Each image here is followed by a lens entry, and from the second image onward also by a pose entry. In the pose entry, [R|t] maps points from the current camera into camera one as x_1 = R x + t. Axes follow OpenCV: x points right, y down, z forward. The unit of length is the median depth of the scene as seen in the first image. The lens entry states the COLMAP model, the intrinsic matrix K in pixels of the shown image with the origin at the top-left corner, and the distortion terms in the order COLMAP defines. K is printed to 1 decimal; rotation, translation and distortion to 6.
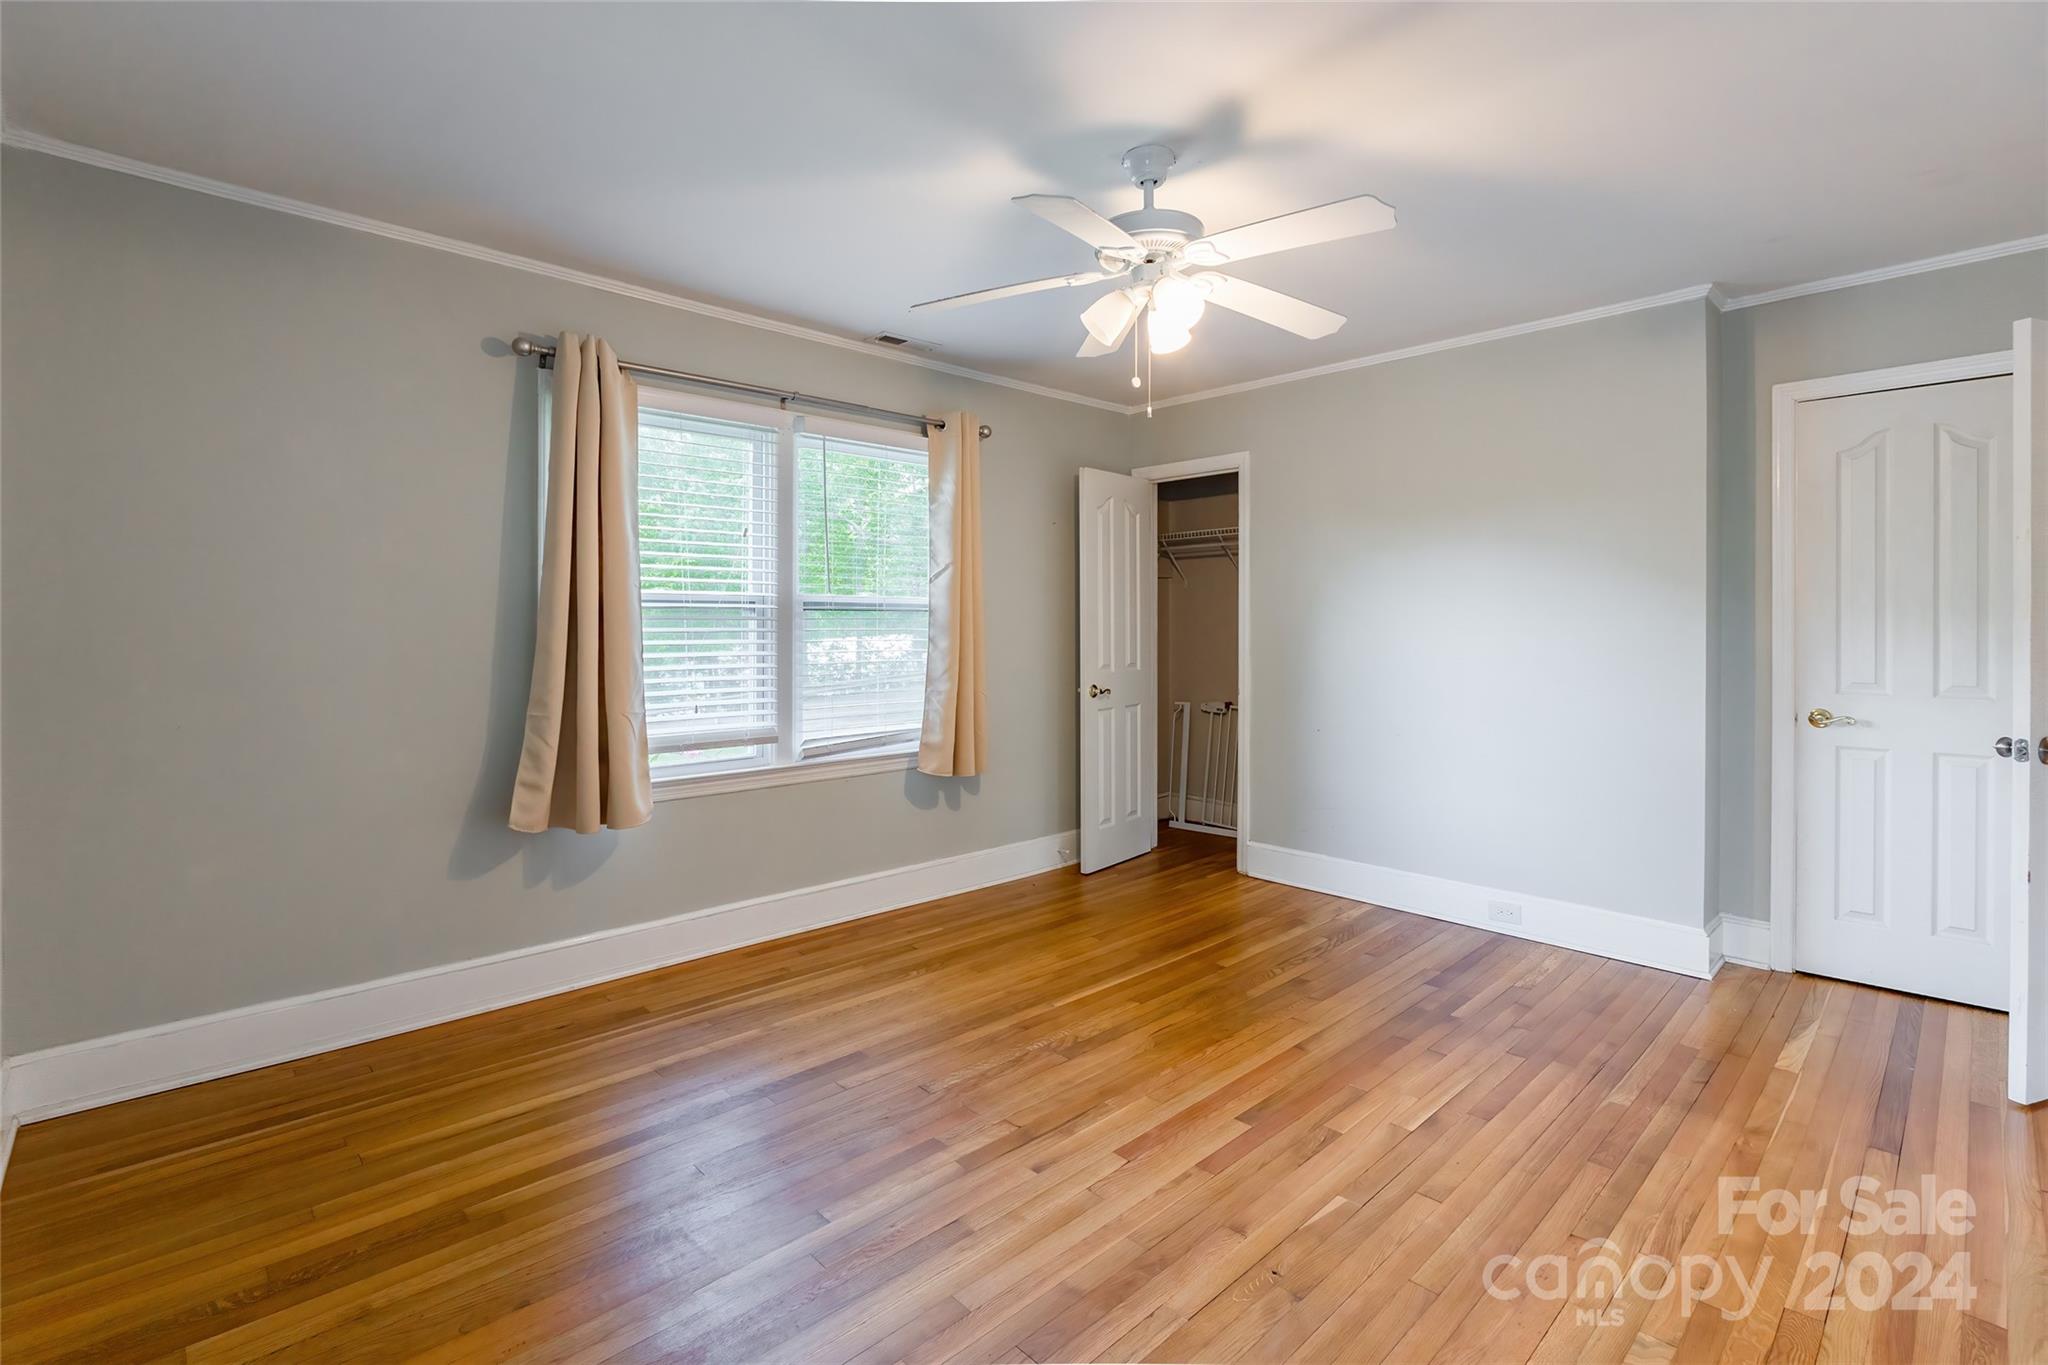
lens RADIAL K [[949.1, 0, 1022.7], [0, 949.1, 630.7], [0, 0, 1]] dist [-0.011184, 0.002259]
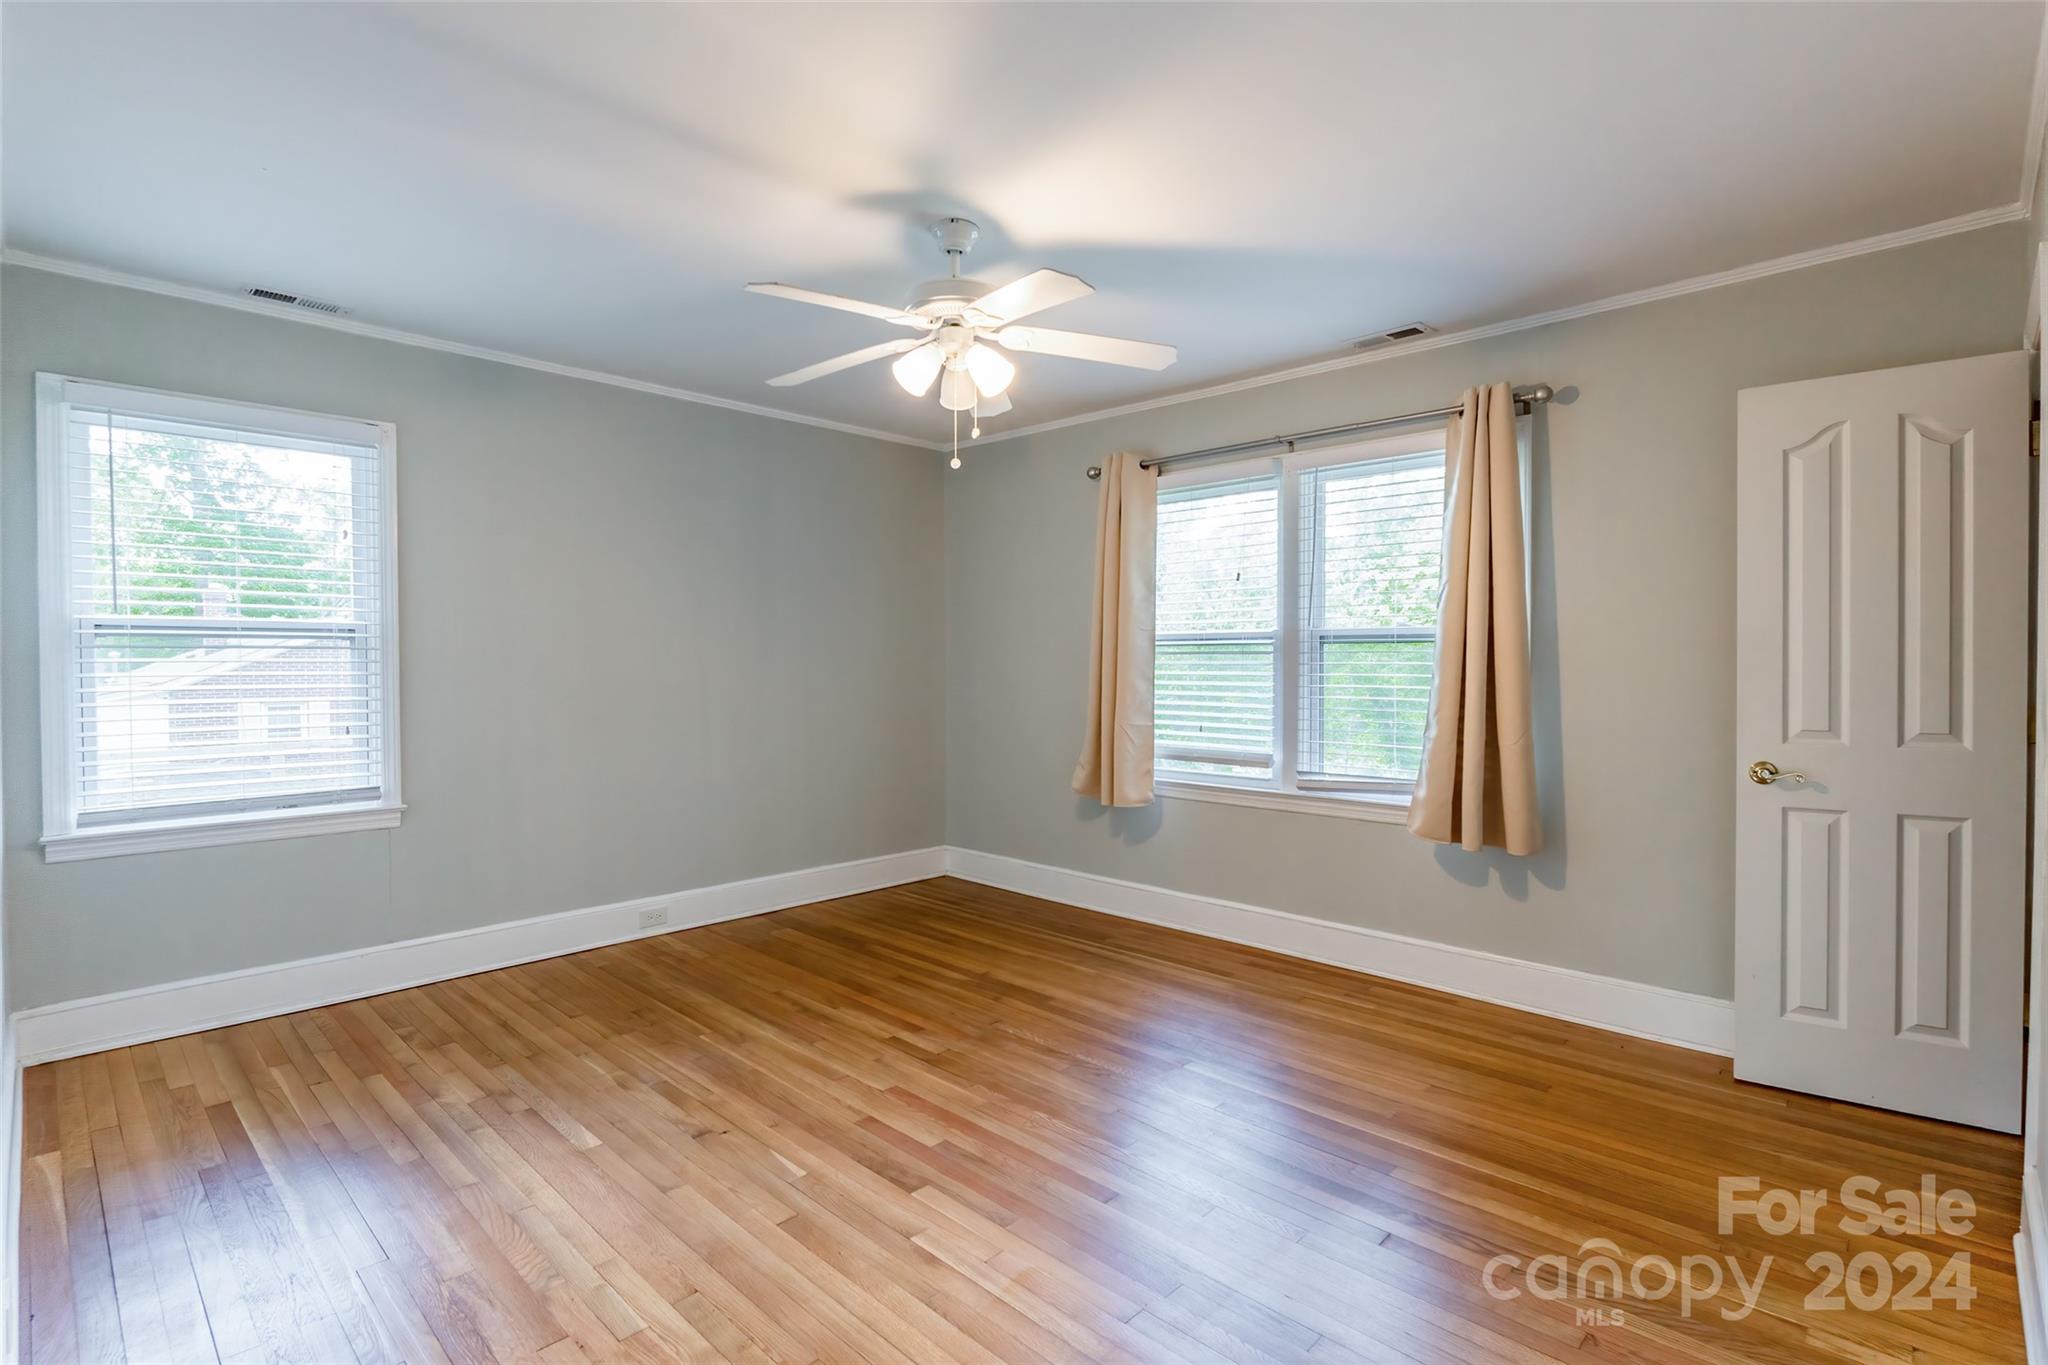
lens RADIAL K [[949.1, 0, 1006.9], [0, 949.1, 679.8], [0, 0, 1]] dist [-0.011184, 0.002259]
pose [[0.044731, 0.020136, -0.998796, 0.789691], [-0.007212, 0.999777, 0.019833, -0.001236], [0.998973, 0.006316, 0.044866, 0.647990]]
